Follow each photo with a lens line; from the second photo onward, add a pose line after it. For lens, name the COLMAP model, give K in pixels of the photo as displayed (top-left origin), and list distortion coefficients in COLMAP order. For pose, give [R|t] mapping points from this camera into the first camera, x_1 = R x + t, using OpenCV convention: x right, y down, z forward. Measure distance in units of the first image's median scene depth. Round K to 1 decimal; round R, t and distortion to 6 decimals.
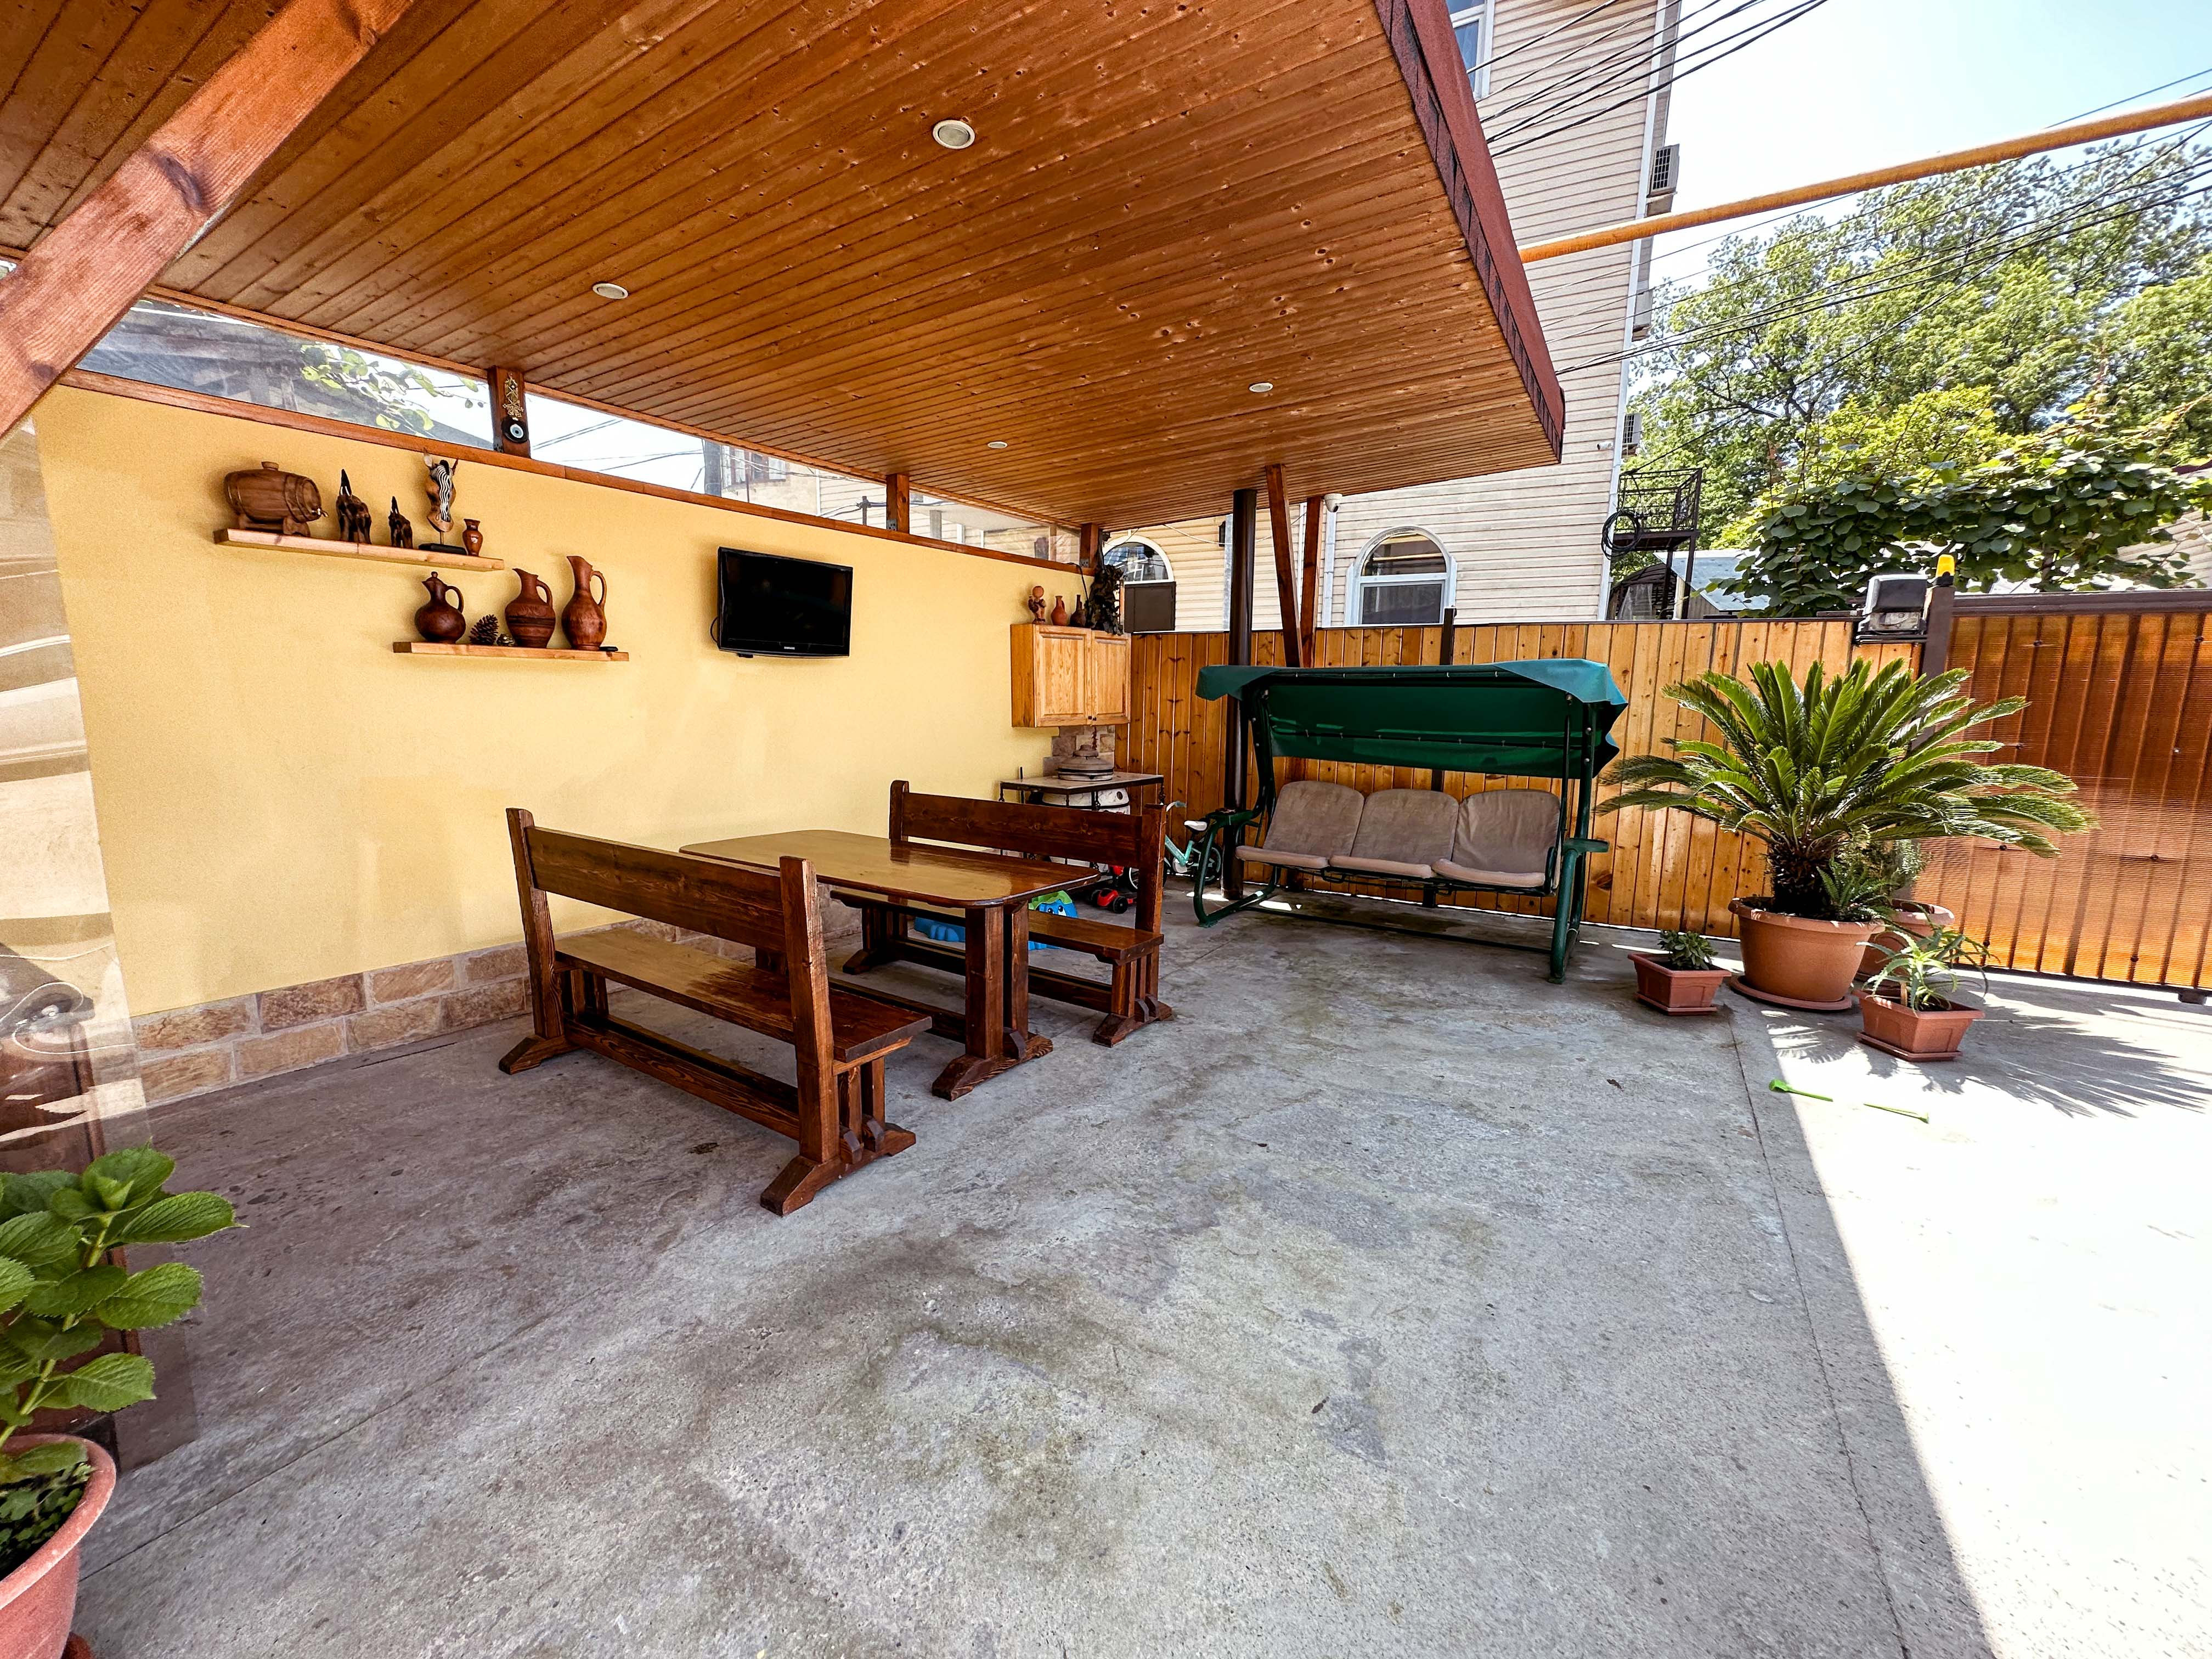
lens RADIAL K [[894.8, 0, 1101.5], [0, 894.8, 830.8], [0, 0, 1]] dist [0.002515, 0.000149]
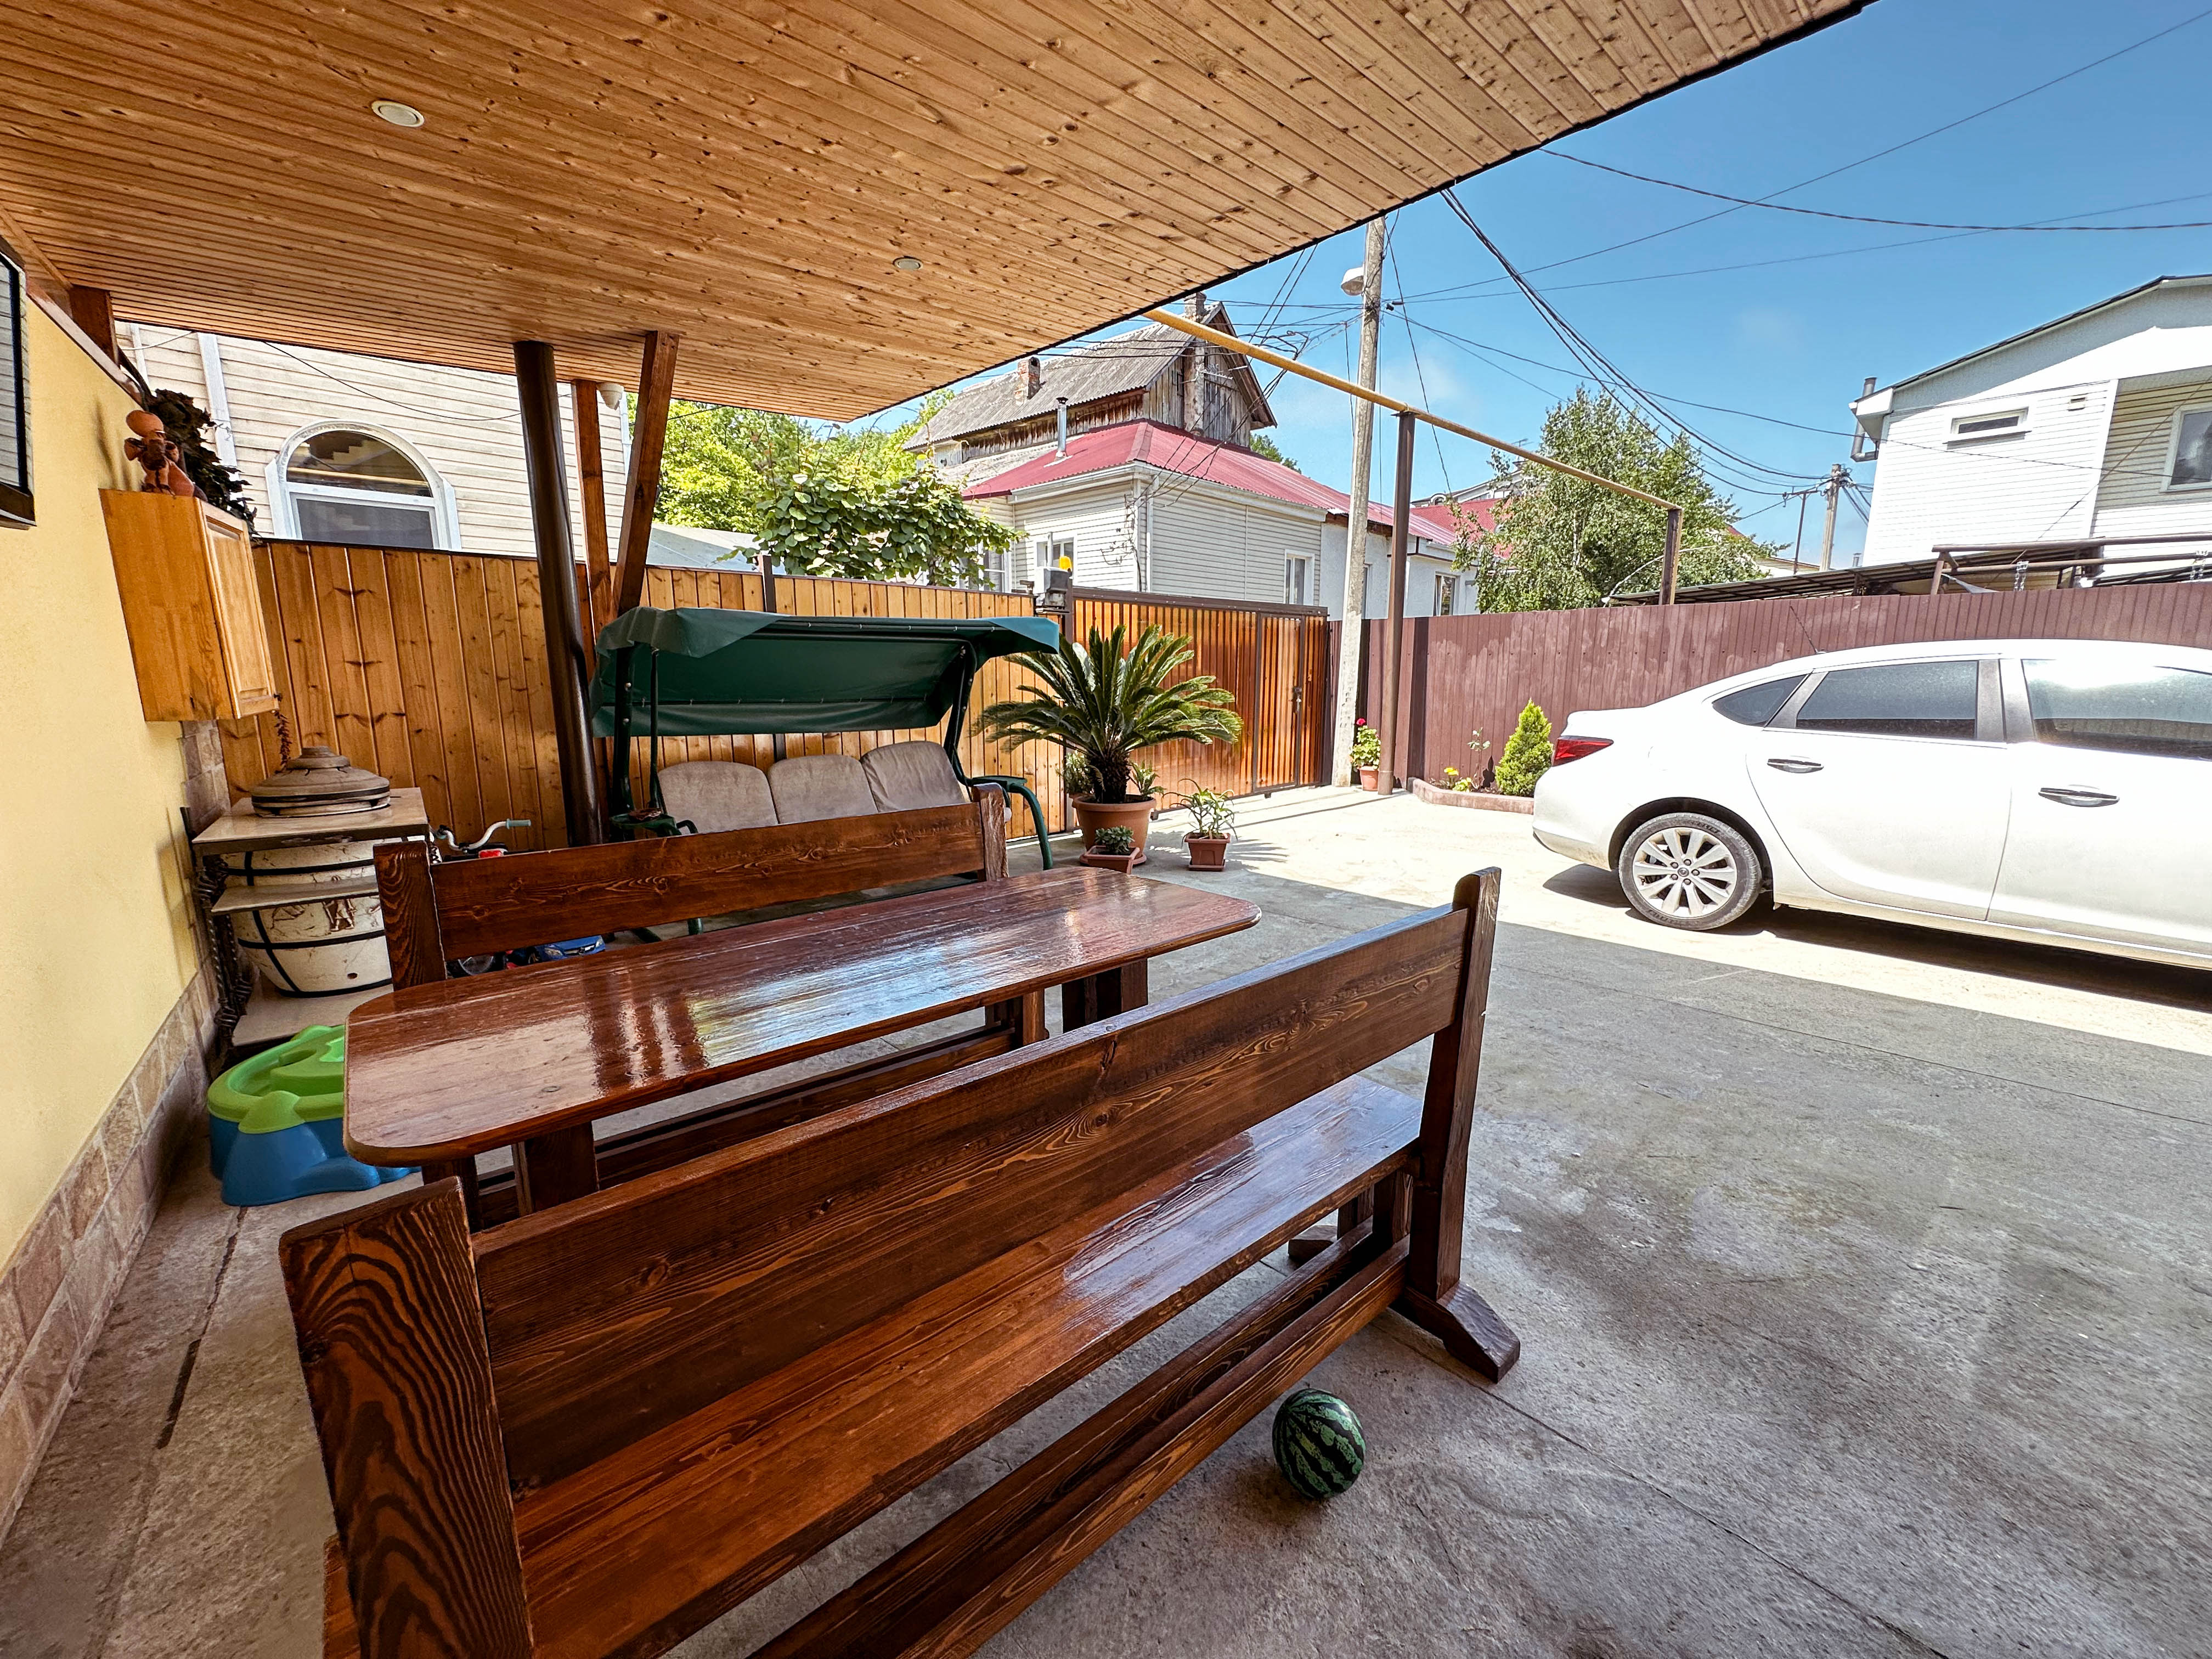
lens RADIAL K [[894.8, 0, 1098.1], [0, 894.8, 833.5], [0, 0, 1]] dist [0.002515, 0.000149]
pose [[0.261588, -0.189594, 0.946375, -0.460965], [0.148967, 0.976699, 0.154493, -0.066955], [-0.953614, 0.100566, 0.283737, 0.466896]]
